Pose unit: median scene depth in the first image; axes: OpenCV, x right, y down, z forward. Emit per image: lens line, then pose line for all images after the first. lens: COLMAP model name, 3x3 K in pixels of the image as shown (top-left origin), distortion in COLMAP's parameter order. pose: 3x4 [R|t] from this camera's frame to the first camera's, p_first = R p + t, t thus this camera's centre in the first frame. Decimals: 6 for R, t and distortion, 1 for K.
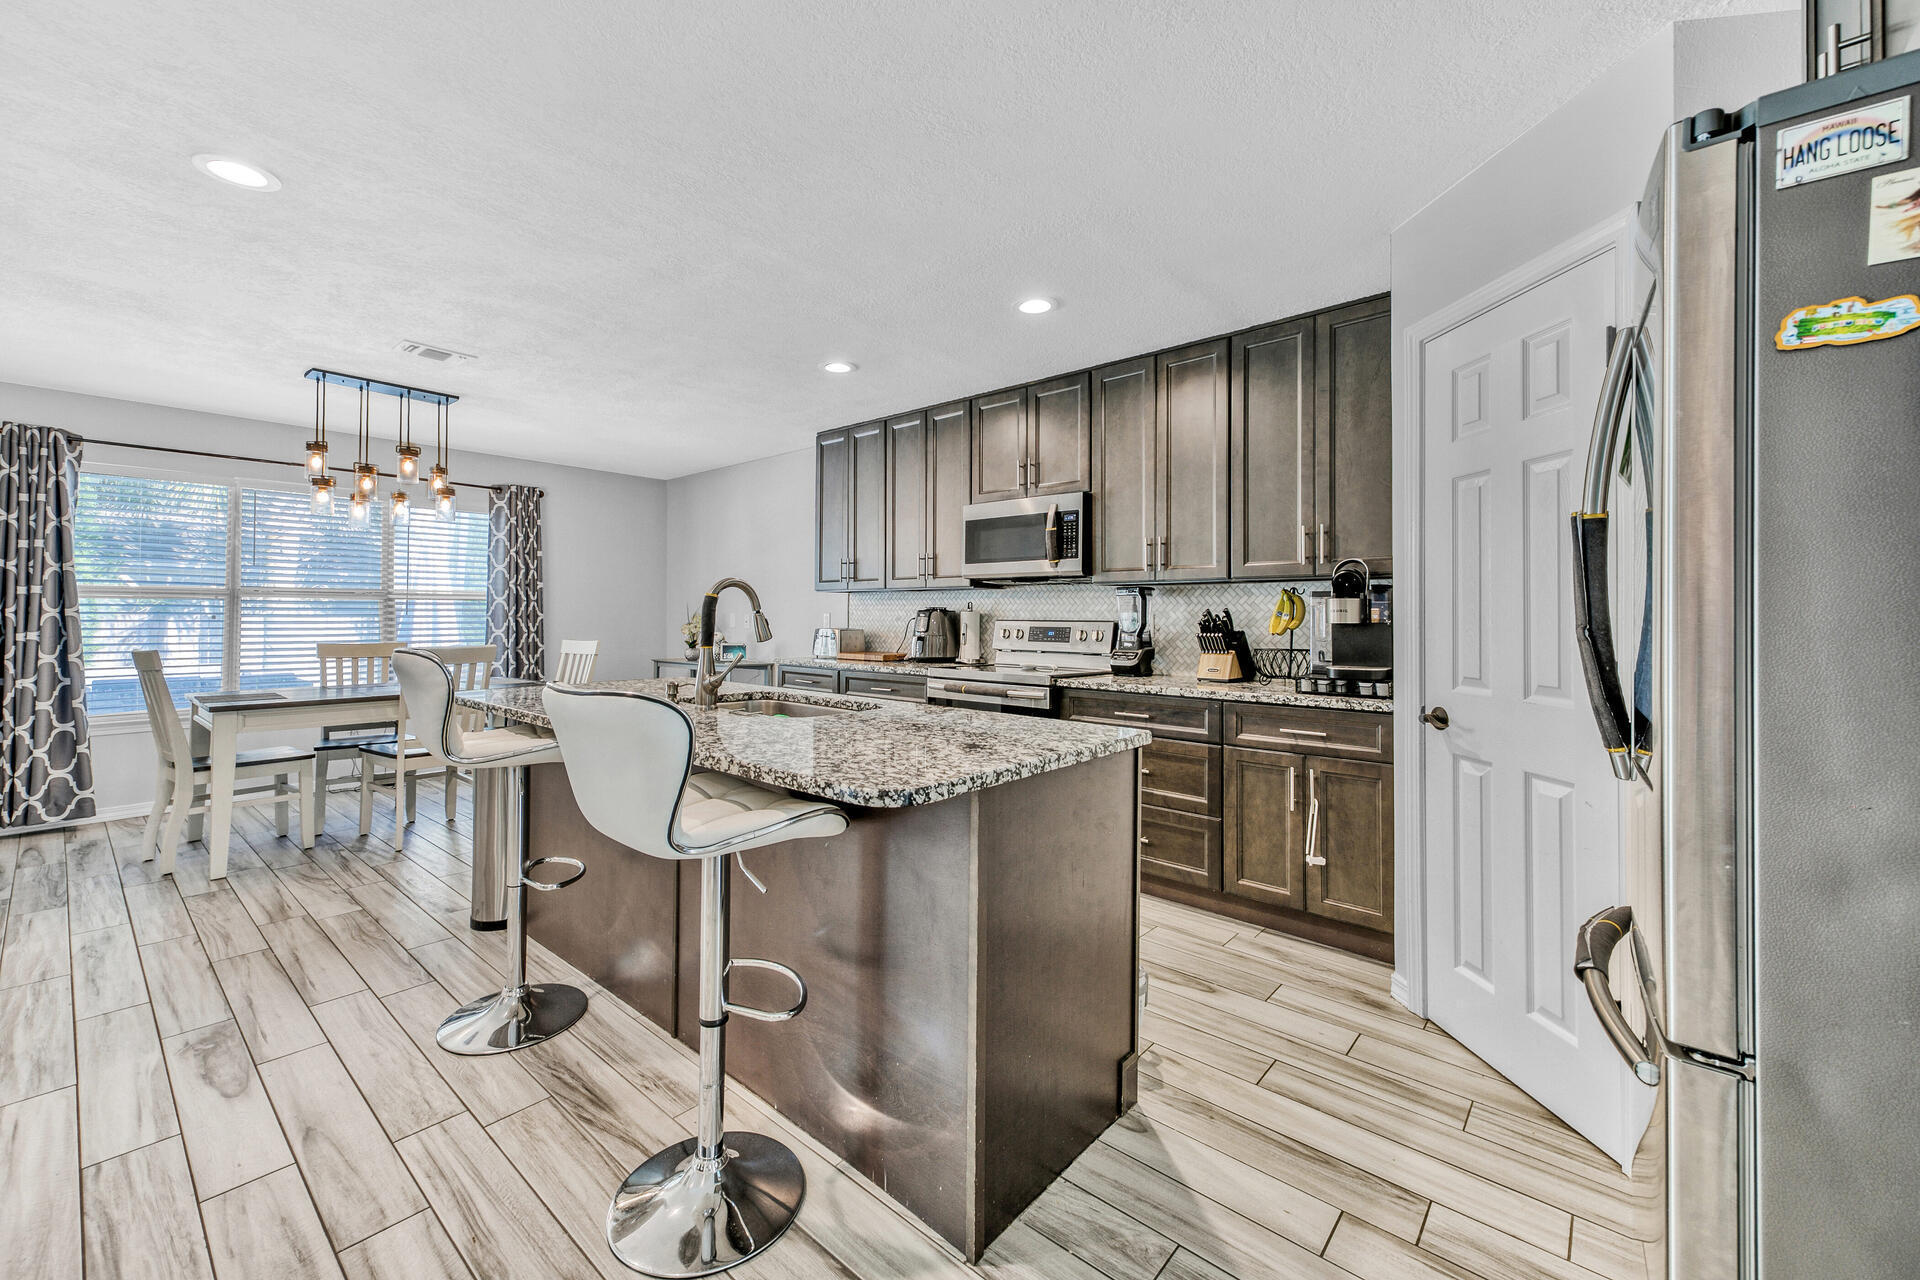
lens RADIAL K [[728.0, 0, 918.5], [0, 728.0, 600.4], [0, 0, 1]] dist [-0.002092, -0.000436]
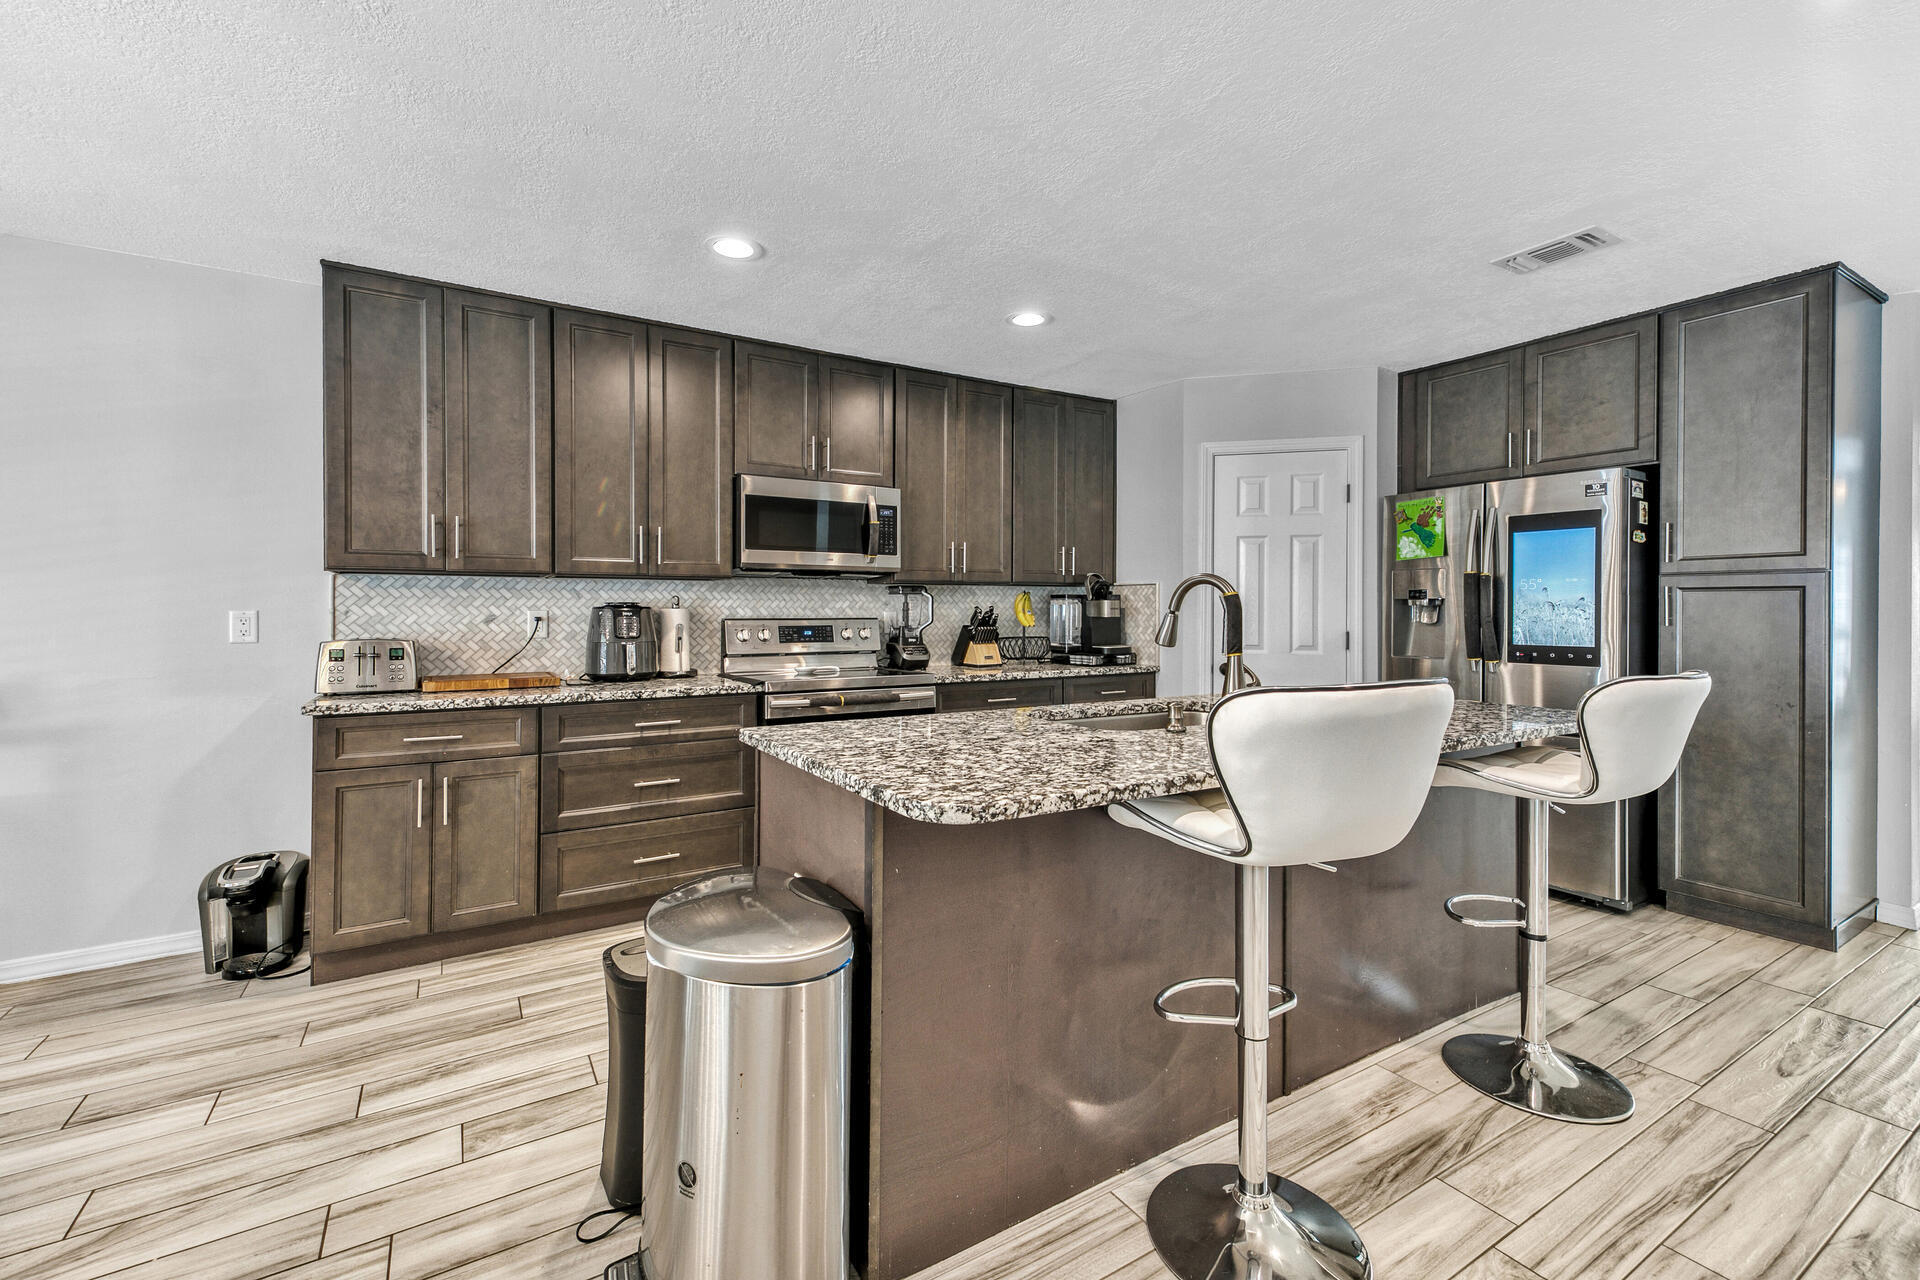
lens RADIAL K [[749.8, 0, 963.0], [0, 749.8, 605.8], [0, 0, 1]] dist [0.007844, -0.000037]
pose [[0.344501, 0.001157, 0.938785, -1.154081], [-0.016974, 0.999843, 0.004996, 0.006616], [-0.938633, -0.017657, 0.344466, 0.920821]]
